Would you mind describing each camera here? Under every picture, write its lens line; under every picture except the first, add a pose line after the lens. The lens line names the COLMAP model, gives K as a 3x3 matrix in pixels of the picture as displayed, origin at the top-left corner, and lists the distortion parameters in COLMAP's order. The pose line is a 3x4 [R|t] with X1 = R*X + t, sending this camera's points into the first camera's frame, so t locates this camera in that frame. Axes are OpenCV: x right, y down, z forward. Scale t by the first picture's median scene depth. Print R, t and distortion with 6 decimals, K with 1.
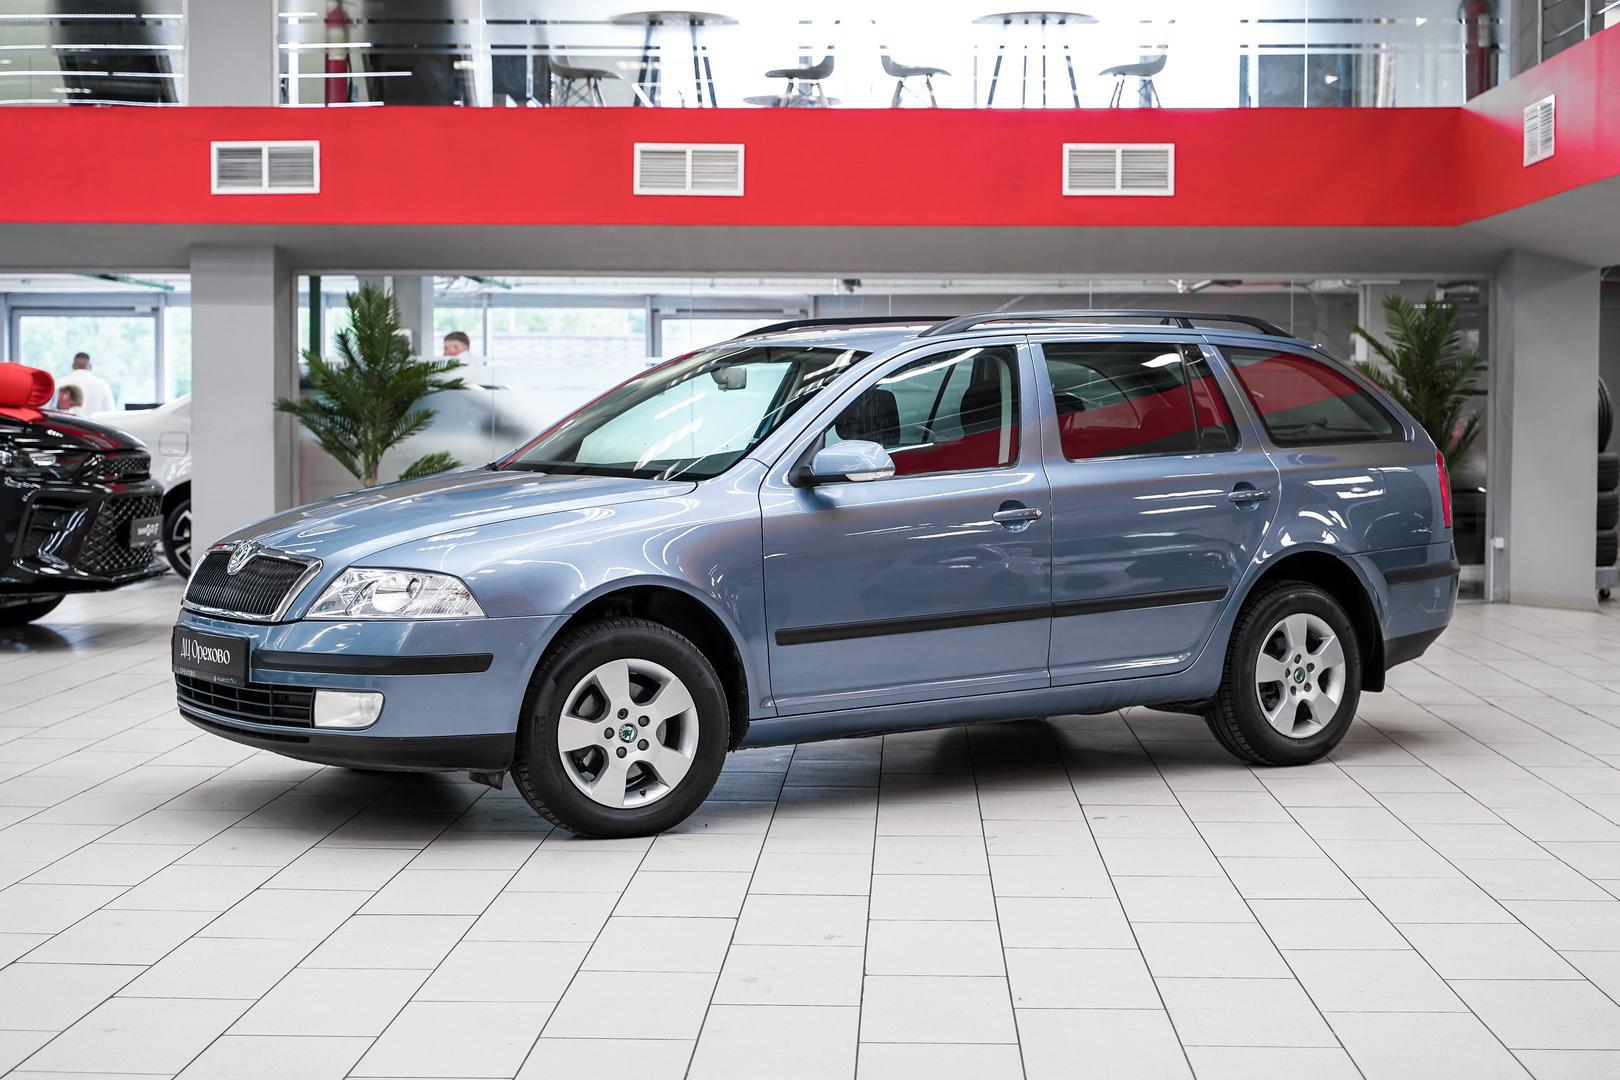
lens RADIAL K [[2457.9, 0, 843.5], [0, 2457.9, 528.9], [0, 0, 1]] dist [0.014280, 0.000000]
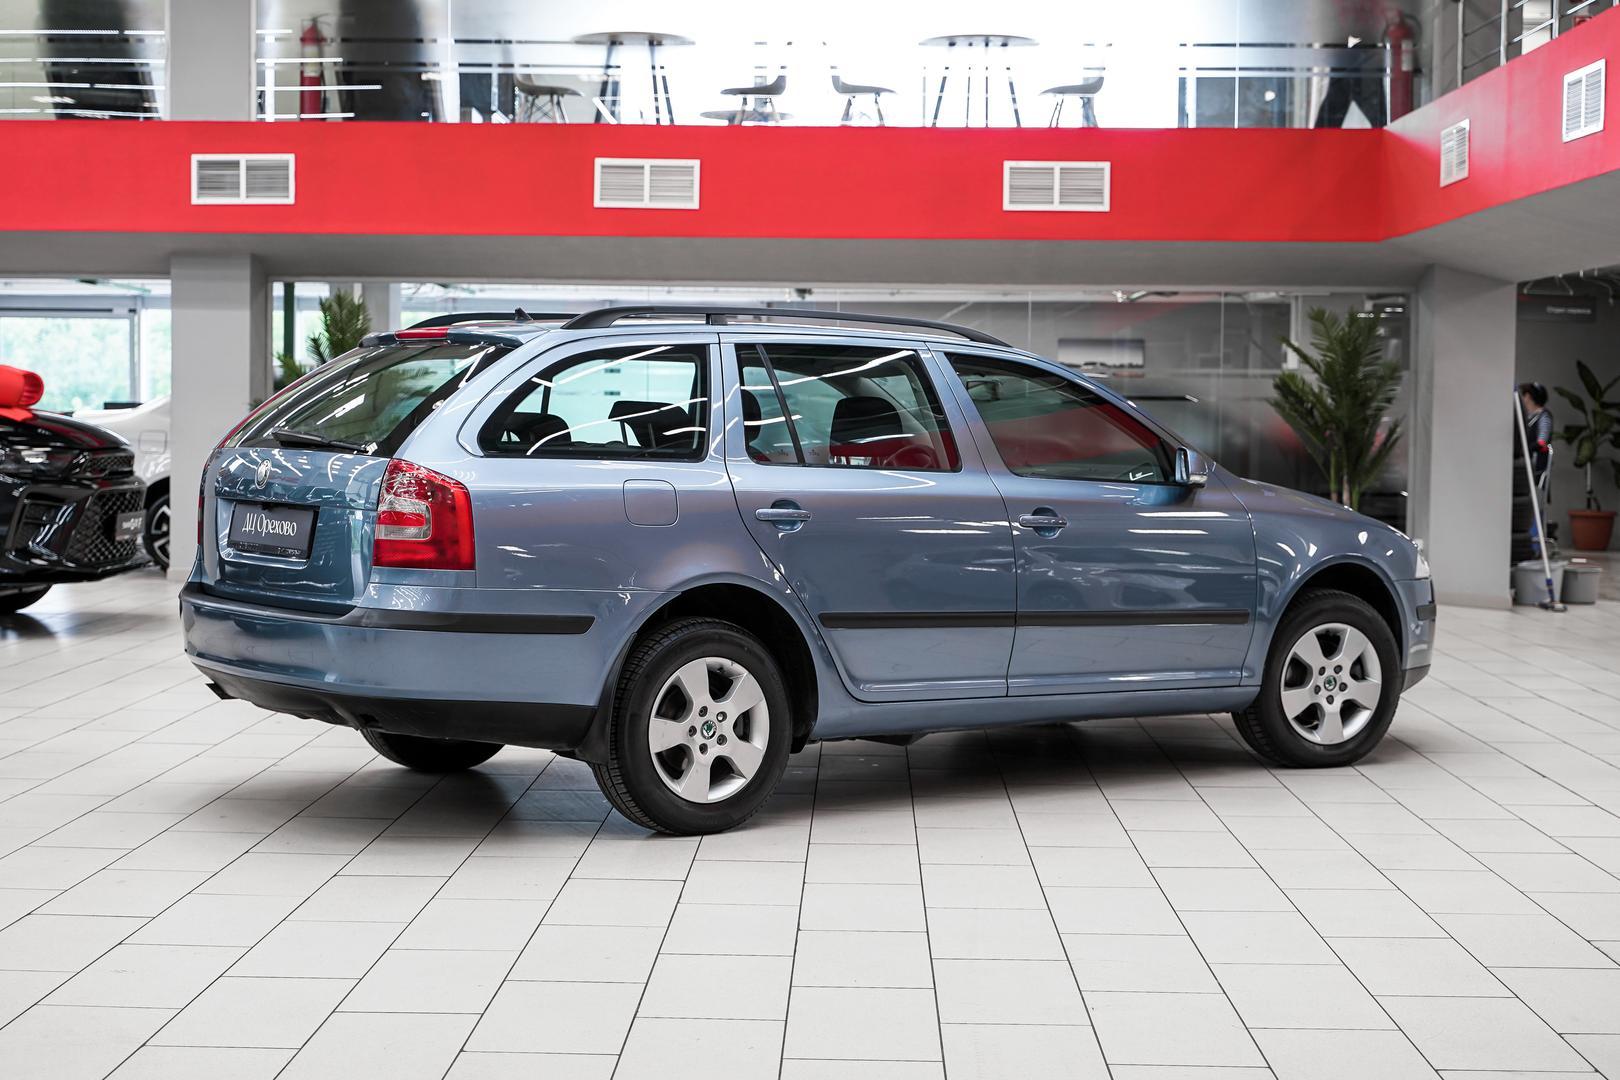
lens RADIAL K [[2397.3, 0, 794.5], [0, 2397.3, 531.2], [0, 0, 1]] dist [0.017865, 0.000000]
pose [[0.999979, 0.006407, -0.000878, 0.001853], [-0.006406, 0.999978, 0.001508, 0.000144], [0.000887, -0.001502, 0.999998, -0.022402]]
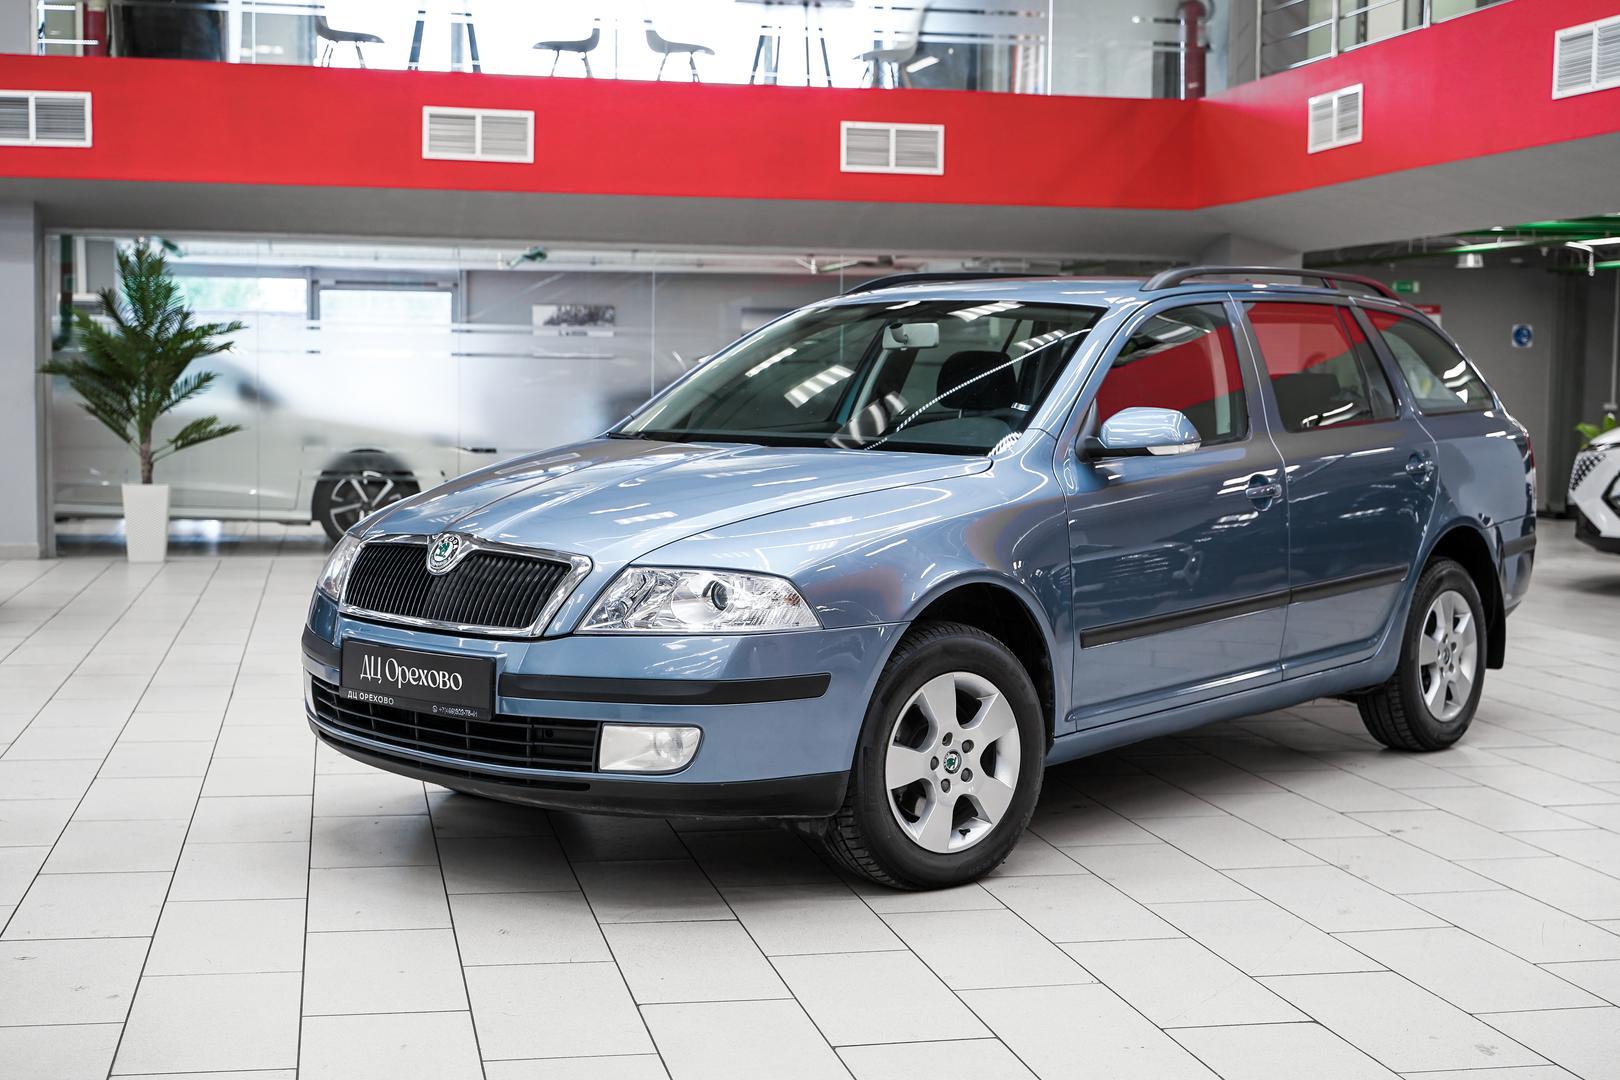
lens RADIAL K [[2080.3, 0, 812.8], [0, 2080.3, 550.8], [0, 0, 1]] dist [0.002893, 0.000000]
pose [[0.975512, -0.011496, 0.219647, -0.115327], [0.004108, 0.999411, 0.034066, -0.004745], [-0.219909, -0.032329, 0.974984, 0.133407]]
